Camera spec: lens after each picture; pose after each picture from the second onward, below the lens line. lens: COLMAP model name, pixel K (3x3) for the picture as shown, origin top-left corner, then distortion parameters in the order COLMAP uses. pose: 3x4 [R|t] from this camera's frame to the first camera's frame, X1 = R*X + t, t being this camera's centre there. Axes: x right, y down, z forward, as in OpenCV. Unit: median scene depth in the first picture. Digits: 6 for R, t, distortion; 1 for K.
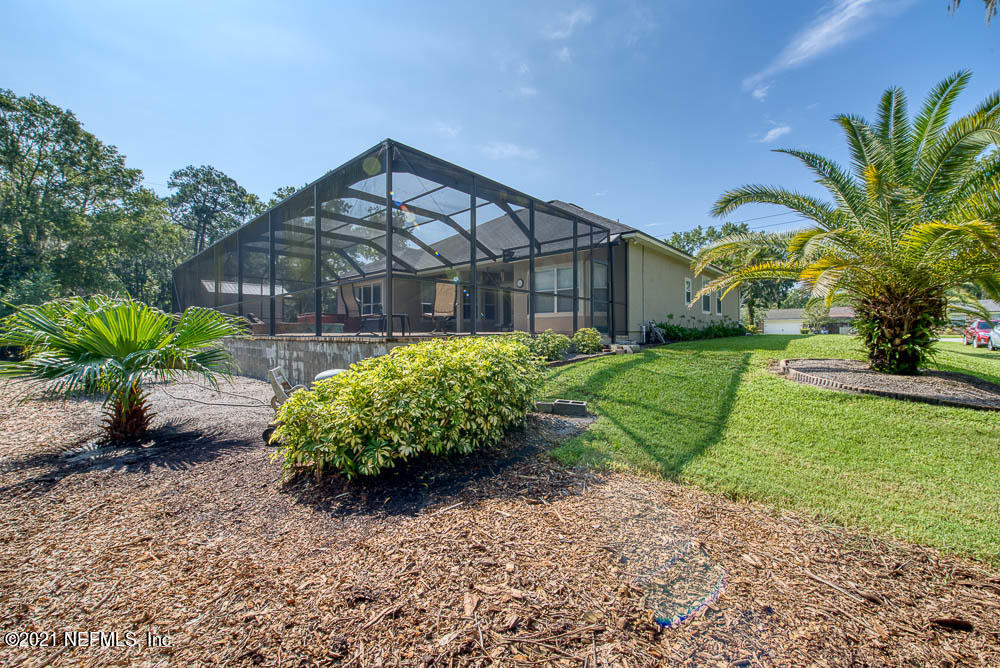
lens RADIAL K [[404.5, 0, 494.5], [0, 404.5, 333.9], [0, 0, 1]] dist [-0.013162, -0.001666]
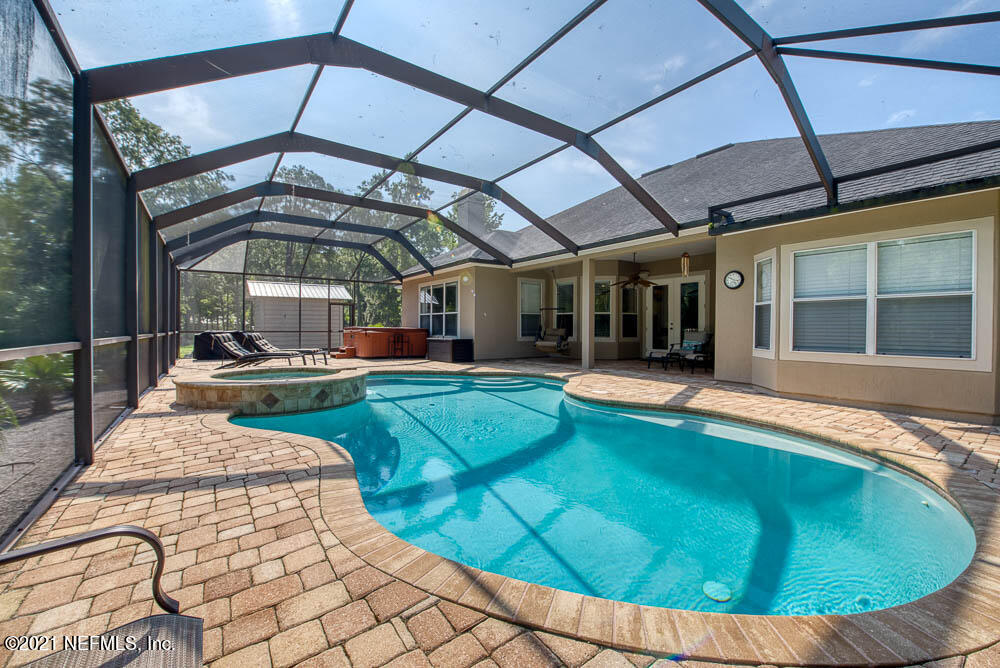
lens RADIAL K [[404.5, 0, 506.1], [0, 404.5, 328.3], [0, 0, 1]] dist [-0.013162, -0.001666]
pose [[0.984296, 0.001171, -0.176523, -0.099170], [-0.000276, 0.999987, 0.005094, -0.060219], [0.176526, -0.004965, 0.984283, 0.416301]]
